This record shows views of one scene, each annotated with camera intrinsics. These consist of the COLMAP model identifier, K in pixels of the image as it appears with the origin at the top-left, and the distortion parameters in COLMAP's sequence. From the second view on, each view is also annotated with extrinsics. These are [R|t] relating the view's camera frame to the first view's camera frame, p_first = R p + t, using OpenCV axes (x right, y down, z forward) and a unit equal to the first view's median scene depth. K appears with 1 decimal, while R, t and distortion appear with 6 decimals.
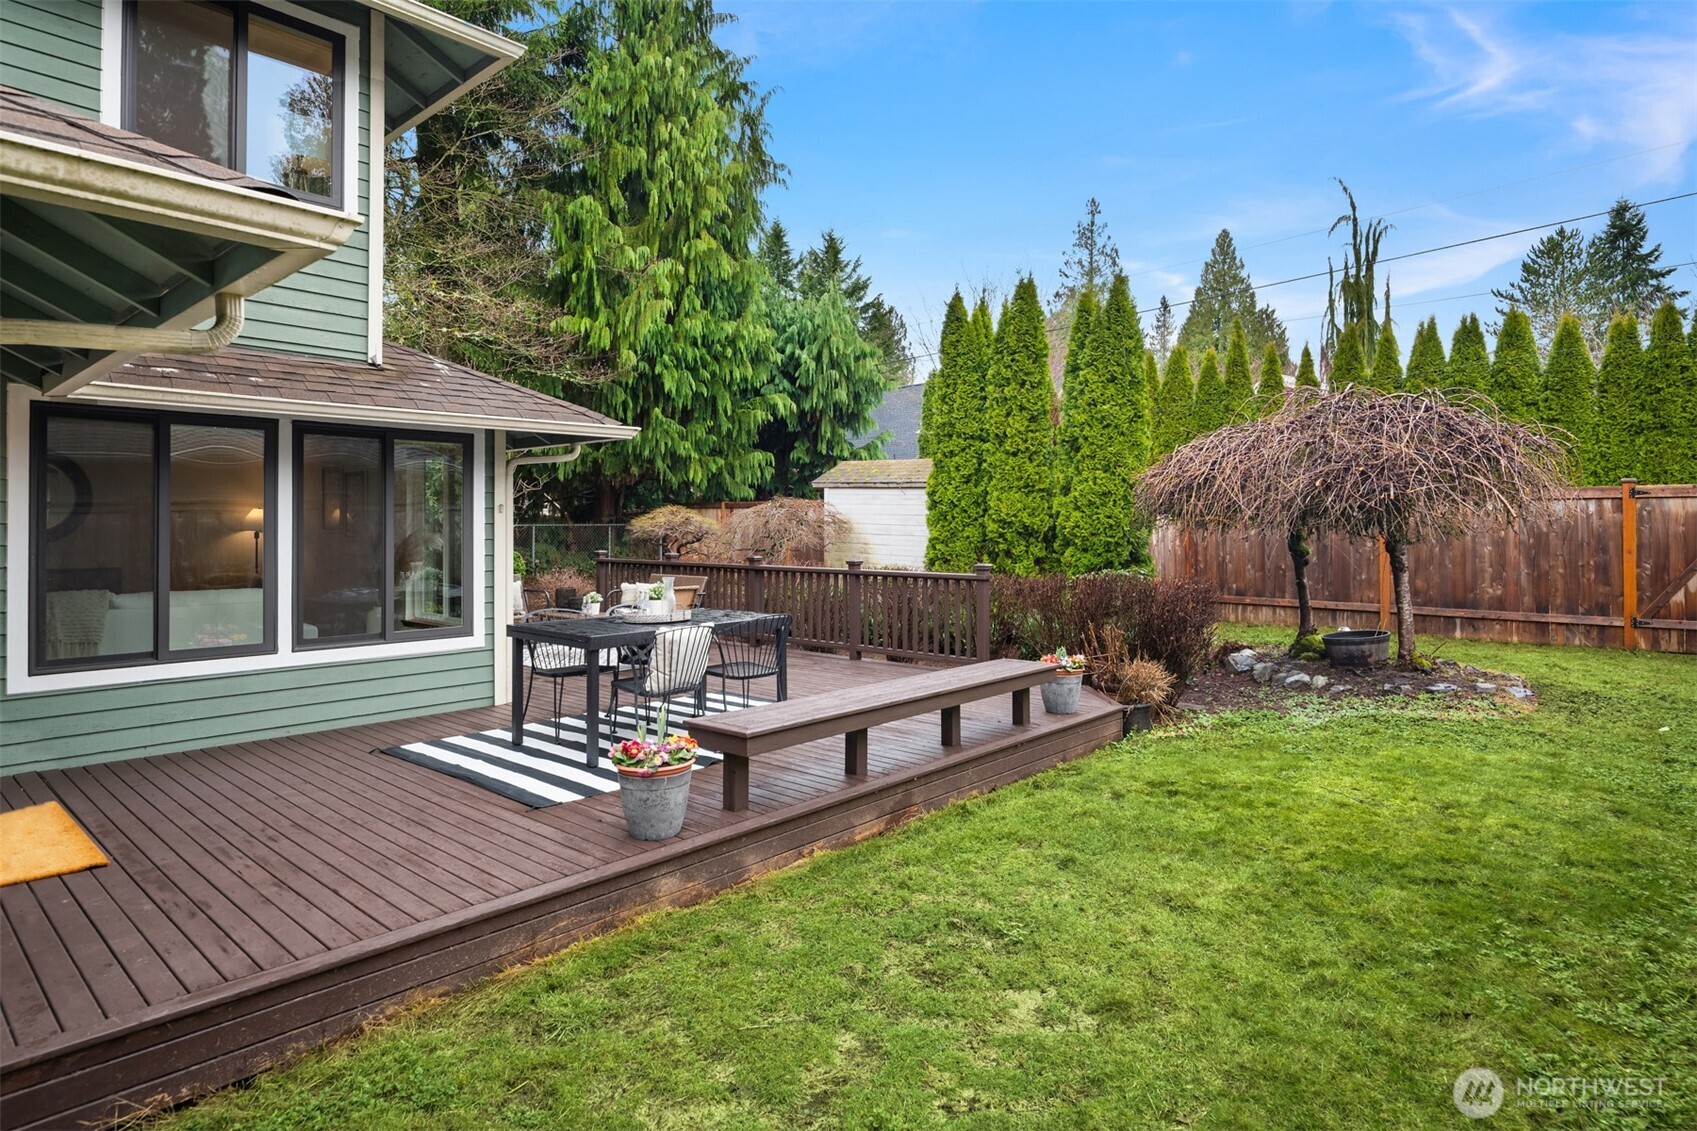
lens RADIAL K [[932.5, 0, 850.1], [0, 932.5, 528.2], [0, 0, 1]] dist [0.000566, 0.000103]
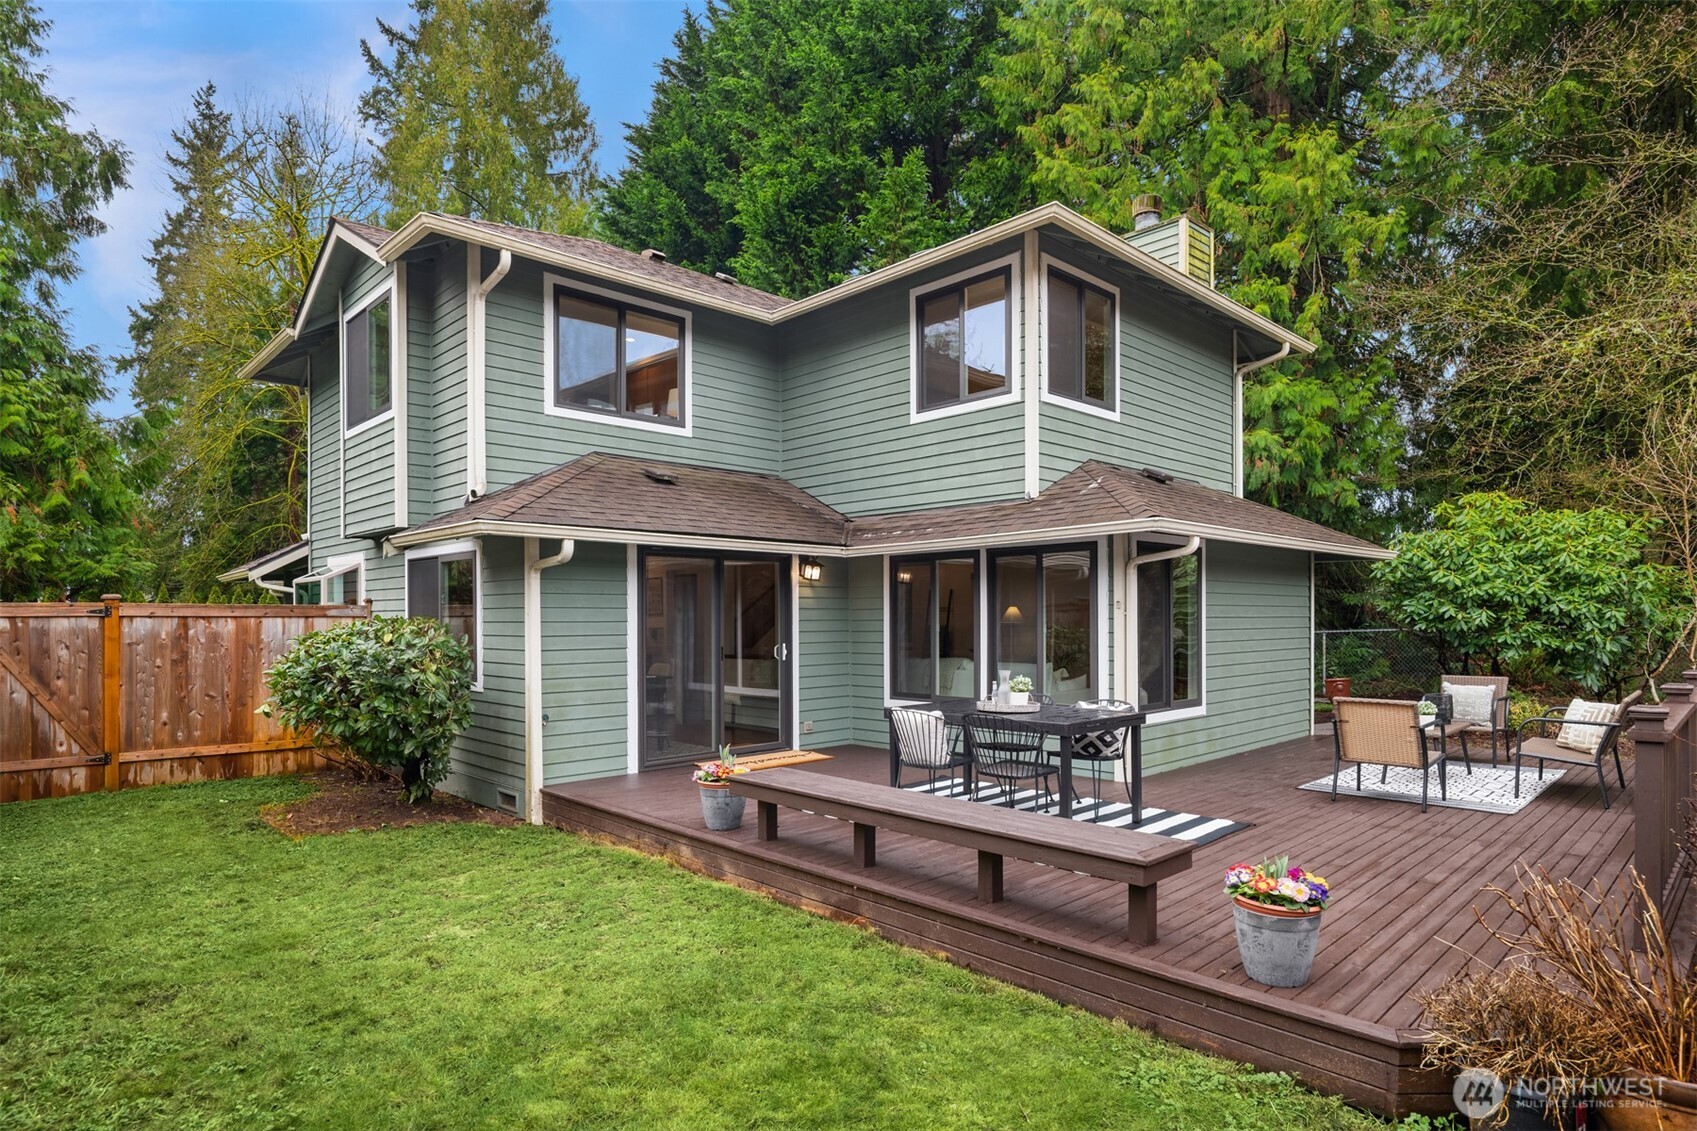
lens RADIAL K [[934.1, 0, 850.3], [0, 934.1, 620.2], [0, 0, 1]] dist [-0.021045, 0.000402]
pose [[-0.065335, 0.003630, -0.997857, 0.833498], [0.004144, 0.999986, 0.003366, -0.008912], [0.997855, -0.003915, -0.065349, 0.842574]]
